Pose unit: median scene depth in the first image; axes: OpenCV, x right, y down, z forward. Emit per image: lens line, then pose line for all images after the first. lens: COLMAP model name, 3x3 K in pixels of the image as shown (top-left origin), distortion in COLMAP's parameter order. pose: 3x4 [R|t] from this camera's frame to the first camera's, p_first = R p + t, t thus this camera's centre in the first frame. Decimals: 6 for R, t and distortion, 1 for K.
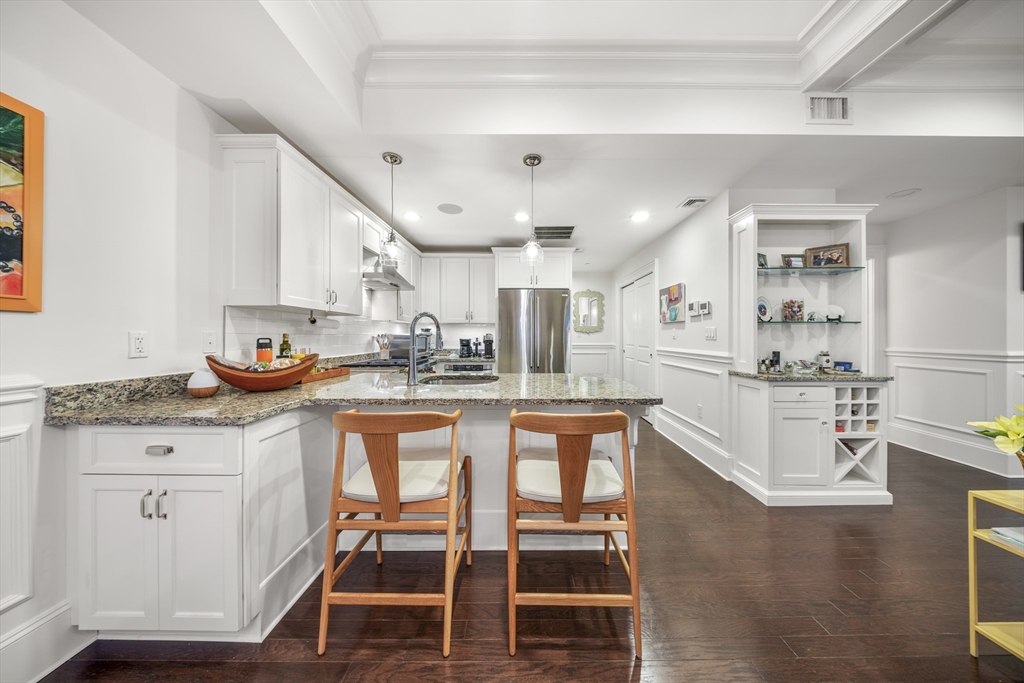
lens RADIAL K [[307.9, 0, 517.8], [0, 307.9, 335.8], [0, 0, 1]] dist [0.000039, 0.000008]
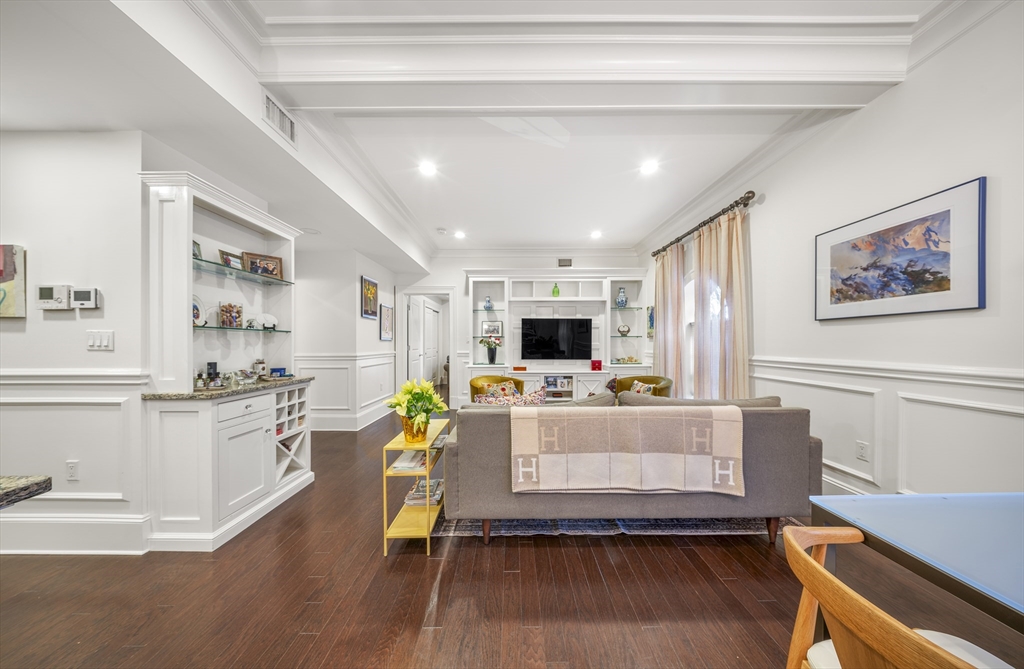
lens RADIAL K [[302.9, 0, 512.1], [0, 302.9, 343.5], [0, 0, 1]] dist [-0.000794, -0.000176]
pose [[-0.009404, -0.001164, 0.999955, -0.000249], [0.004137, 0.999991, 0.001203, 0.001684], [-0.999947, 0.004148, -0.009399, 0.193396]]
